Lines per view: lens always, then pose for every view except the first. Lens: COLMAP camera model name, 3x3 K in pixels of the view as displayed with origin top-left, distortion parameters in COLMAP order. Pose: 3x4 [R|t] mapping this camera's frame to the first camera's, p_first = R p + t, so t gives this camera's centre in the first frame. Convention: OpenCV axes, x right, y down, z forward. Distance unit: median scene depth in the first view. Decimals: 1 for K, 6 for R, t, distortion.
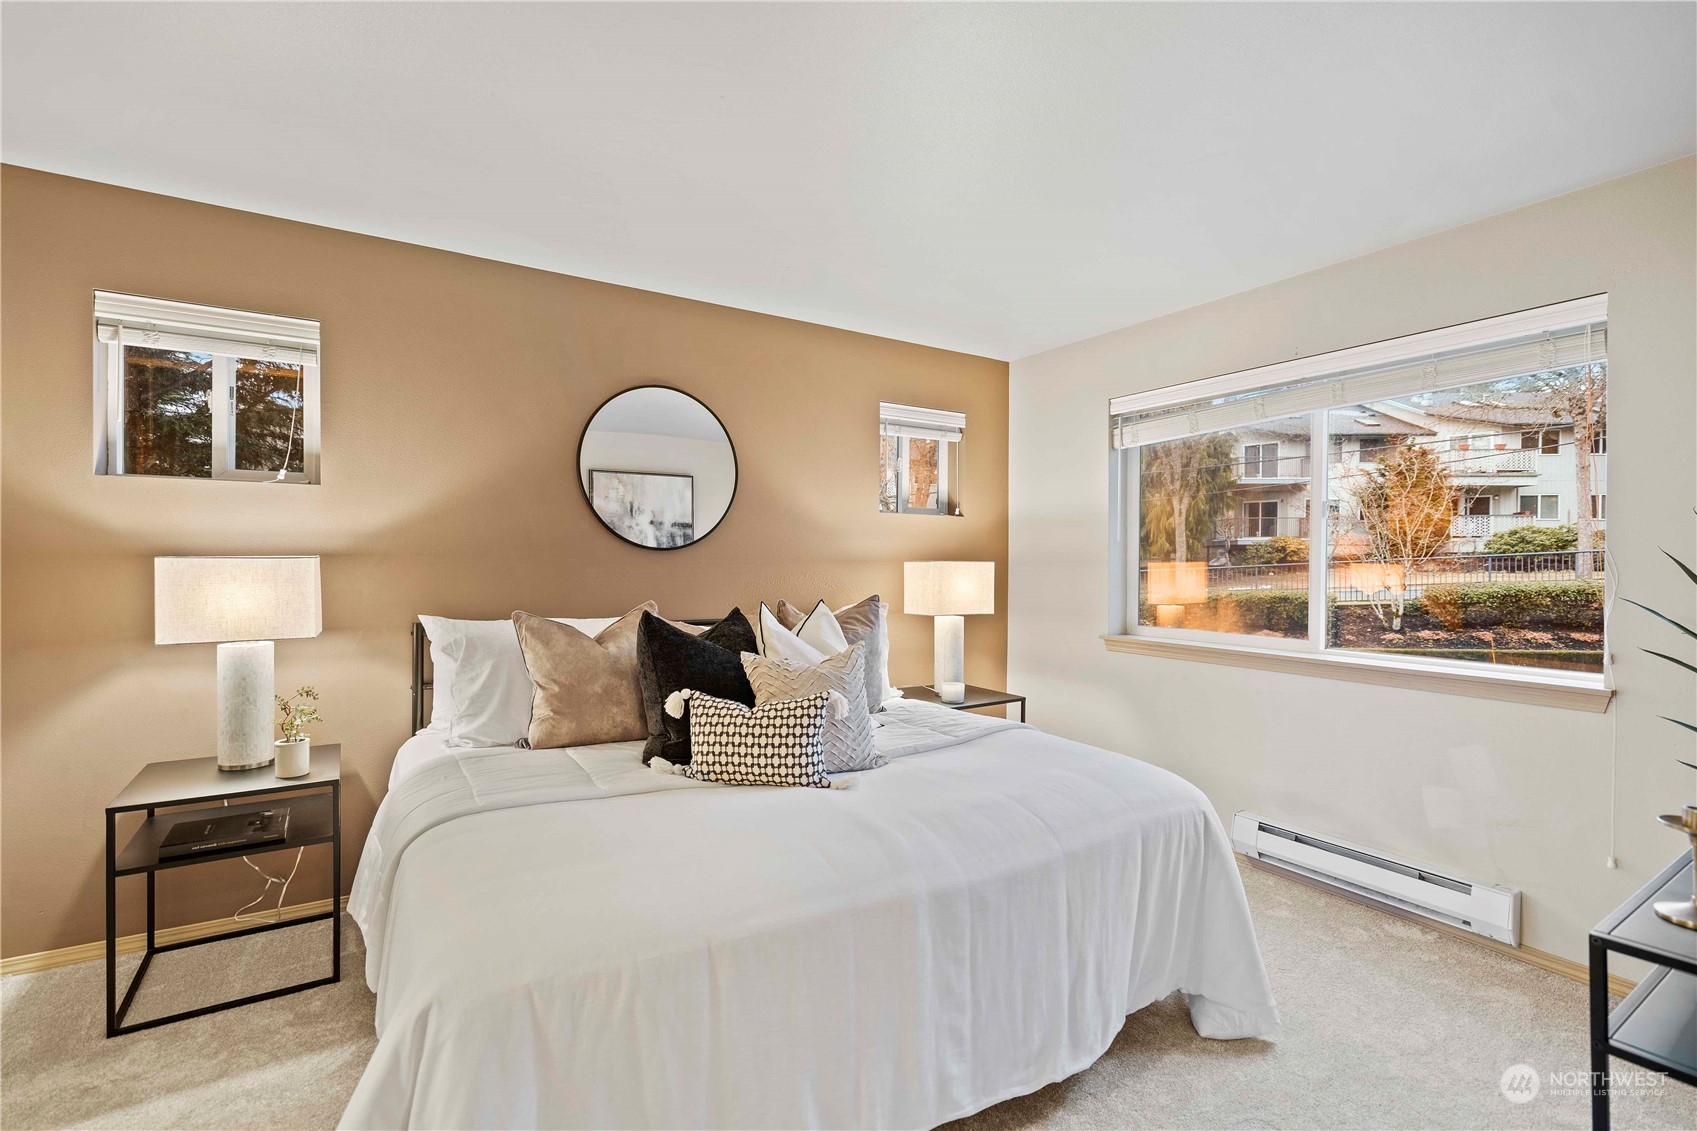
lens RADIAL K [[770.6, 0, 832.1], [0, 770.6, 560.9], [0, 0, 1]] dist [-0.009509, -0.000095]
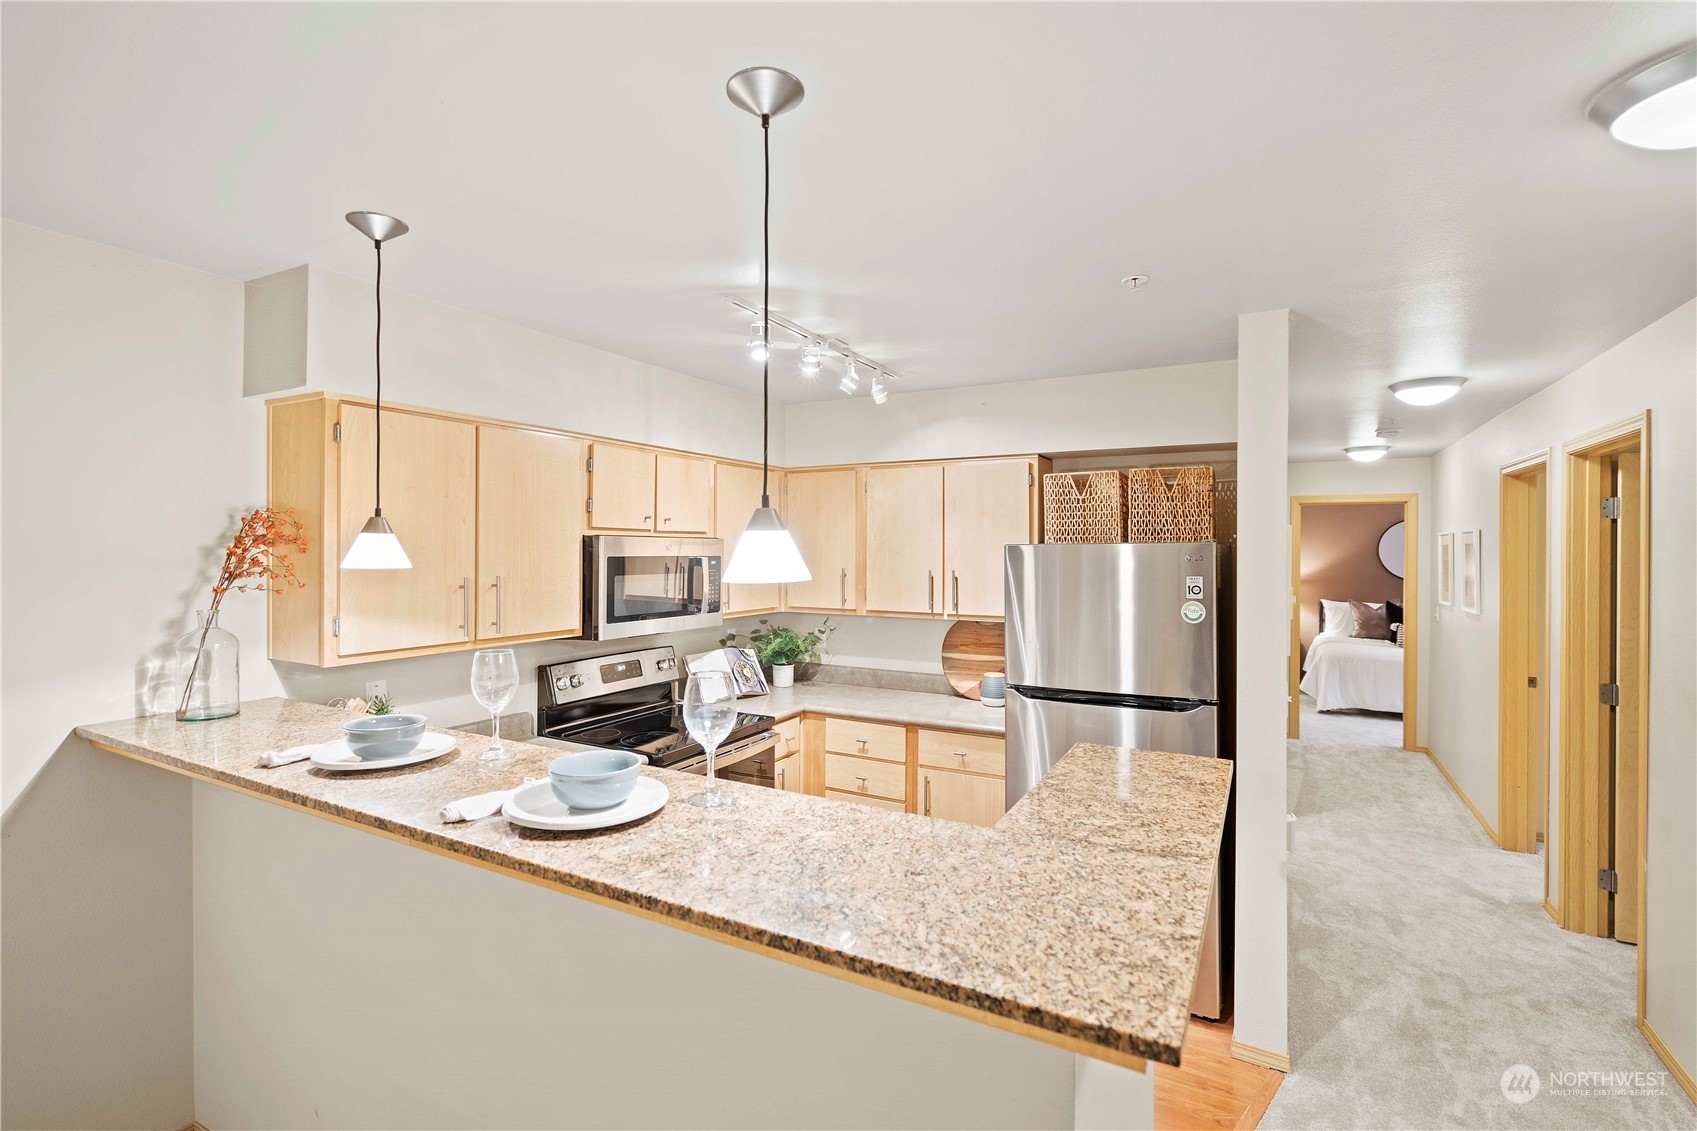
lens RADIAL K [[770.6, 0, 839.9], [0, 770.6, 548.4], [0, 0, 1]] dist [-0.009509, -0.000095]
pose [[0.480173, -0.013291, -0.877073, 1.506144], [0.005010, 0.999910, -0.012409, -0.130597], [0.877159, 0.001564, 0.480197, -2.643155]]
